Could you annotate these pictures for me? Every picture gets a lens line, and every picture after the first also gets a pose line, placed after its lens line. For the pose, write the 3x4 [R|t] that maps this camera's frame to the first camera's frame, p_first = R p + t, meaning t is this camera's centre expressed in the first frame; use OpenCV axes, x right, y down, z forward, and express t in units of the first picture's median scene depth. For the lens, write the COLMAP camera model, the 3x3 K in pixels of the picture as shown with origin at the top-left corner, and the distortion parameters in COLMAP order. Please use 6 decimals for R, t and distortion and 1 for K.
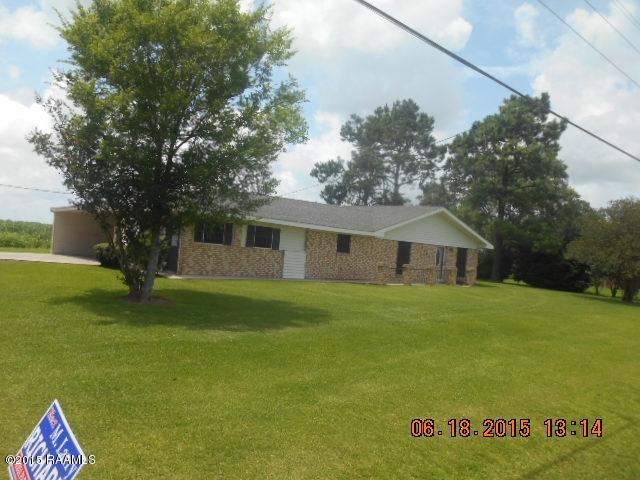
lens RADIAL K [[577.4, 0, 320.1], [0, 577.4, 239.6], [0, 0, 1]] dist [-0.010930, -0.010244]
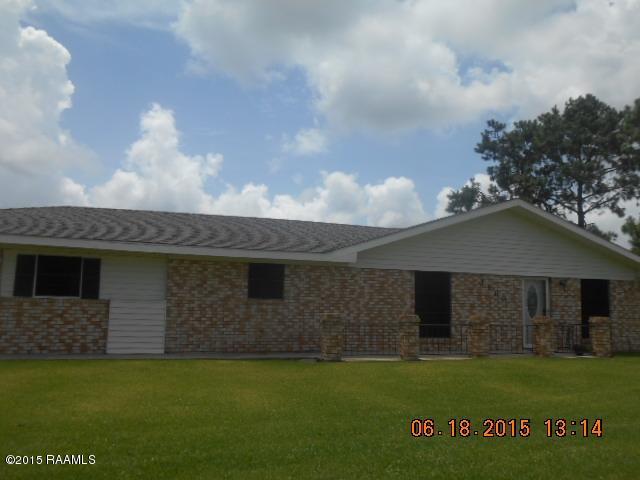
lens RADIAL K [[577.4, 0, 322.1], [0, 577.4, 264.0], [0, 0, 1]] dist [-0.010930, -0.010244]
pose [[0.917445, -0.087474, -0.388127, 0.280919], [0.057369, 0.994422, -0.088510, 0.039047], [0.393704, 0.058936, 0.917346, 0.542232]]
